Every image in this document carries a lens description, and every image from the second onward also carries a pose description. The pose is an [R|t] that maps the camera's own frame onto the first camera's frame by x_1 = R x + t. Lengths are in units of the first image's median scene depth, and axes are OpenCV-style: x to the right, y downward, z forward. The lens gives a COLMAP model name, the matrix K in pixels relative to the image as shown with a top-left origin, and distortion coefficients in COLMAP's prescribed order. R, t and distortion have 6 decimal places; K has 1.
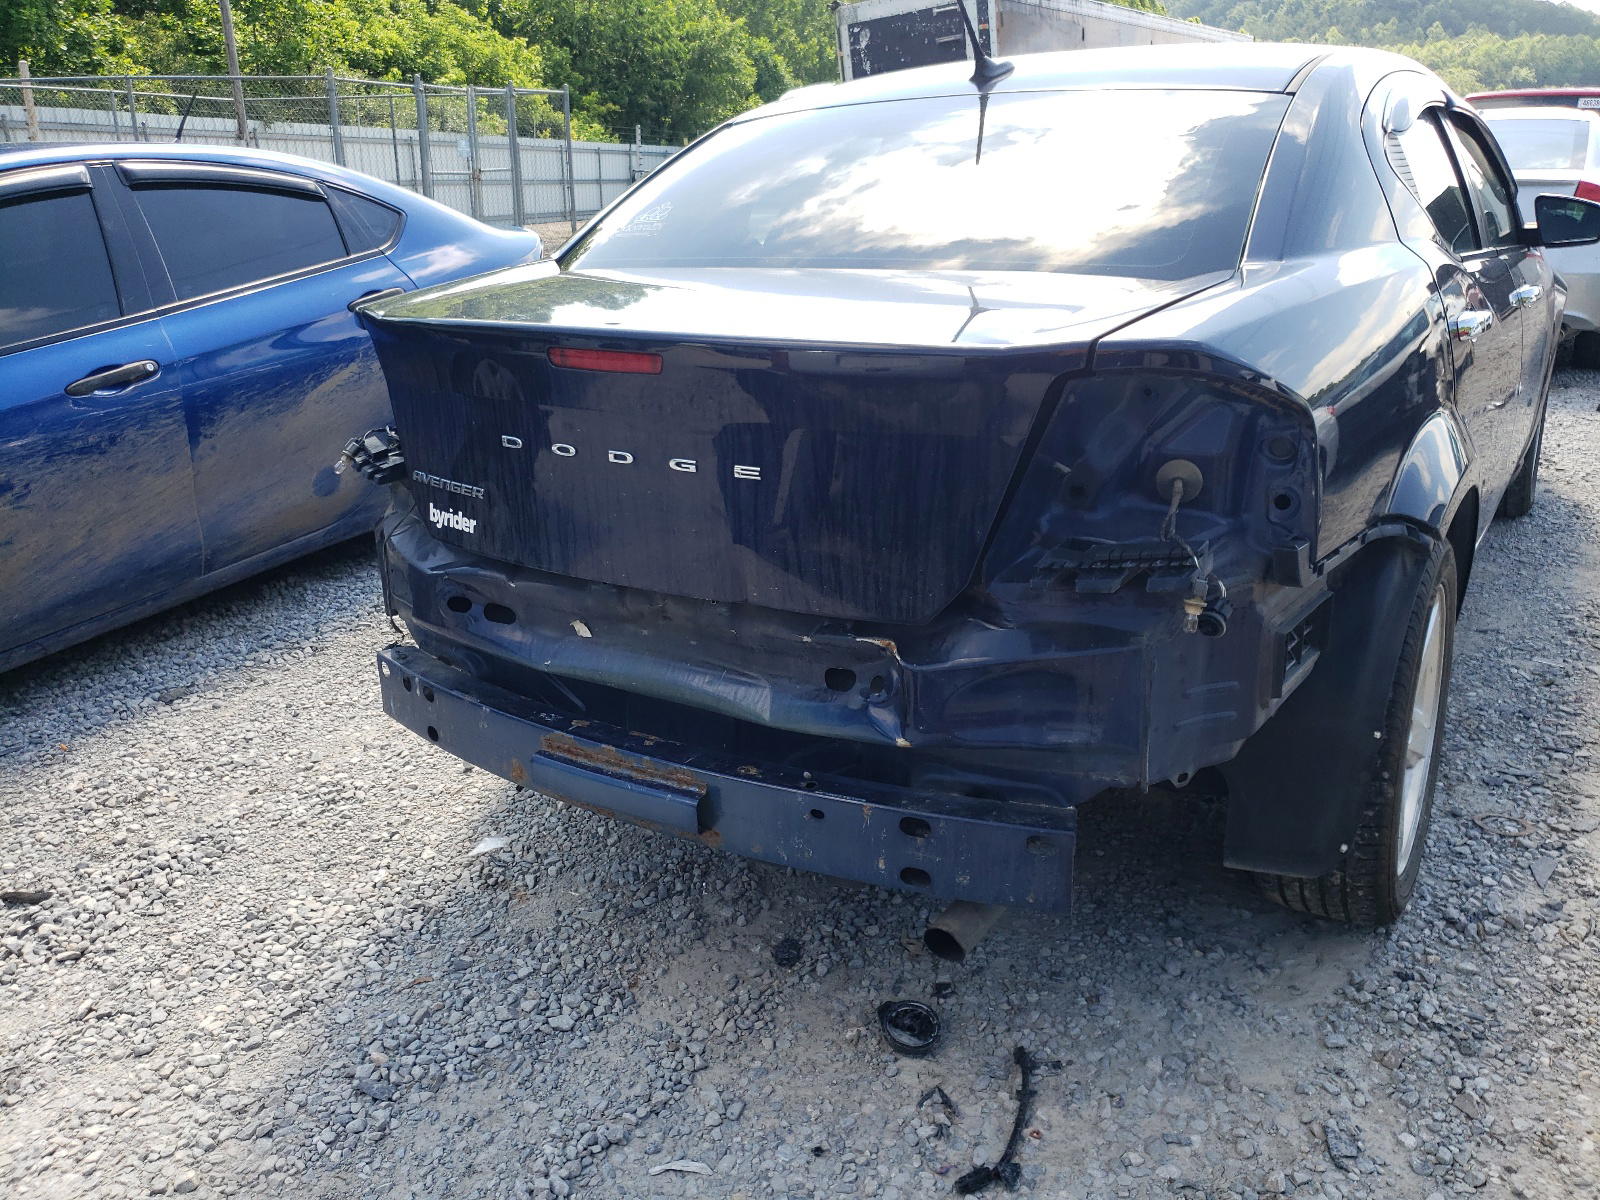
lens RADIAL K [[1232.3, 0, 807.0], [0, 1232.3, 591.1], [0, 0, 1]] dist [-0.017485, 0.050290]
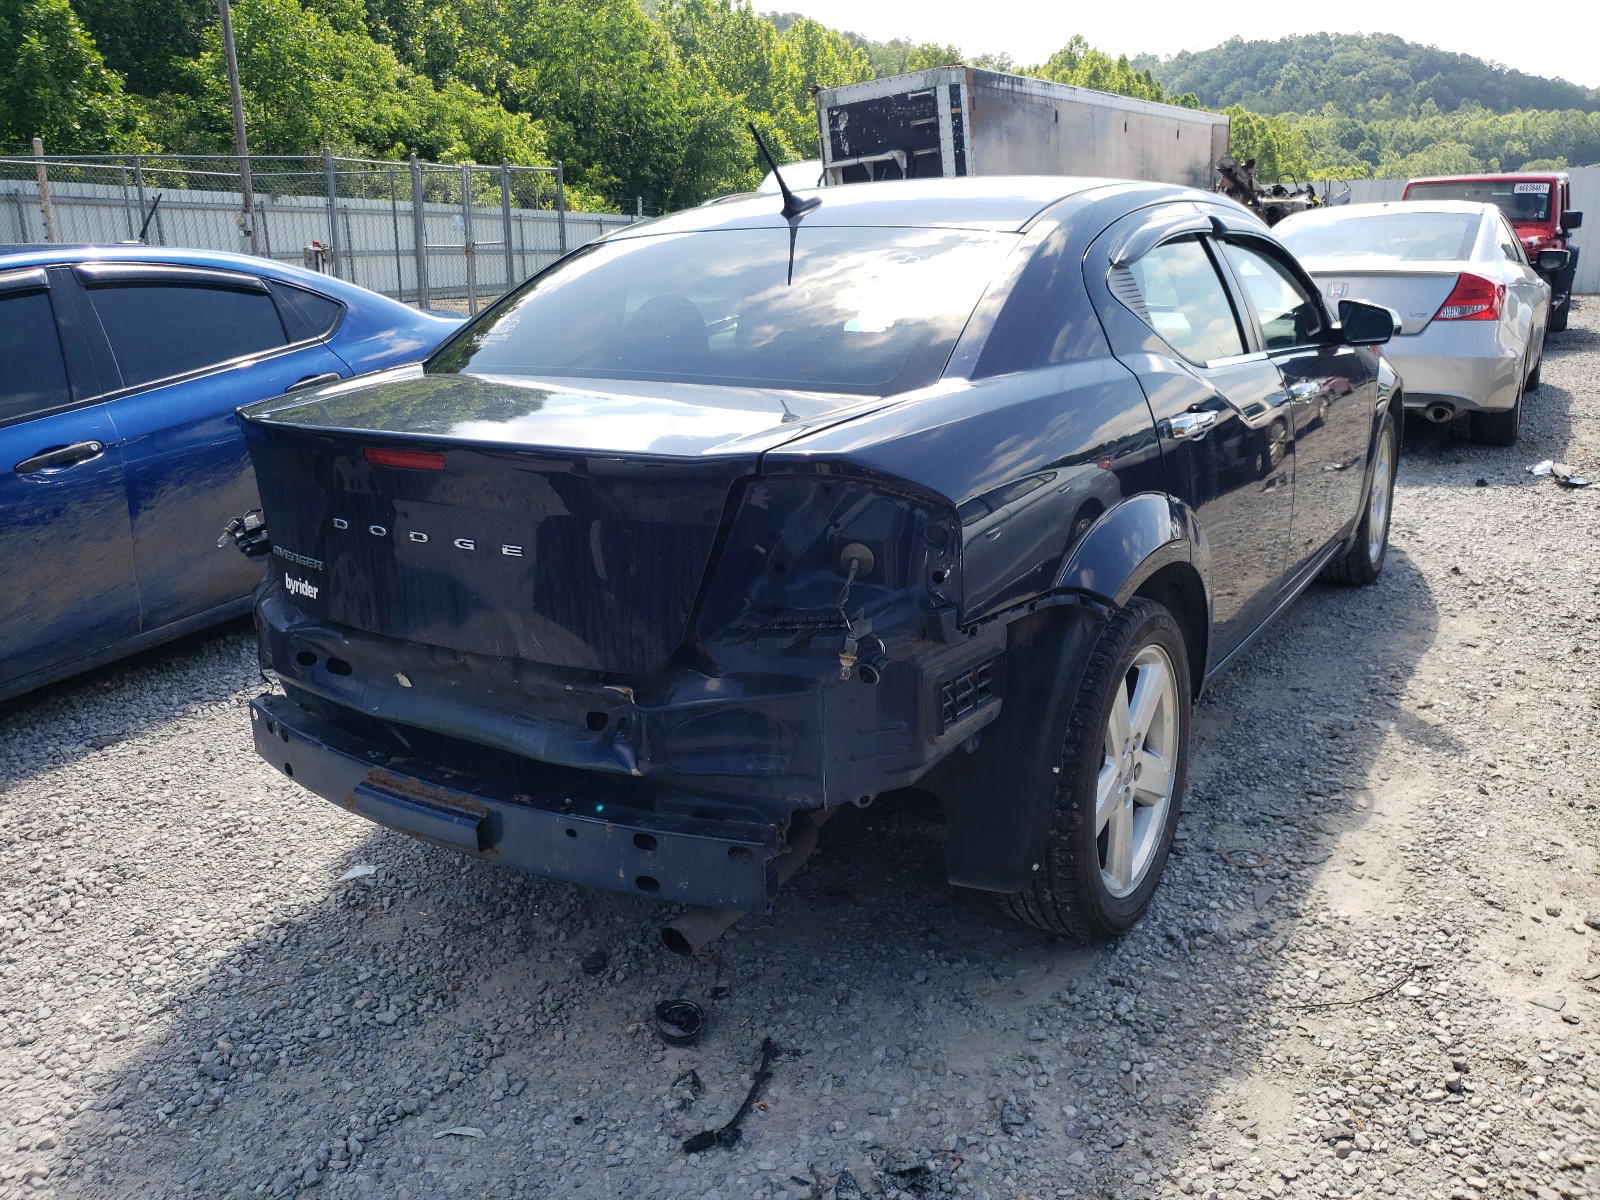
lens RADIAL K [[1232.3, 0, 807.0], [0, 1232.3, 591.1], [0, 0, 1]] dist [-0.017485, 0.050290]
pose [[0.999984, 0.004416, -0.003656, 0.185229], [-0.004594, 0.998741, -0.049948, 0.002556], [0.003431, 0.049964, 0.998745, -0.169124]]
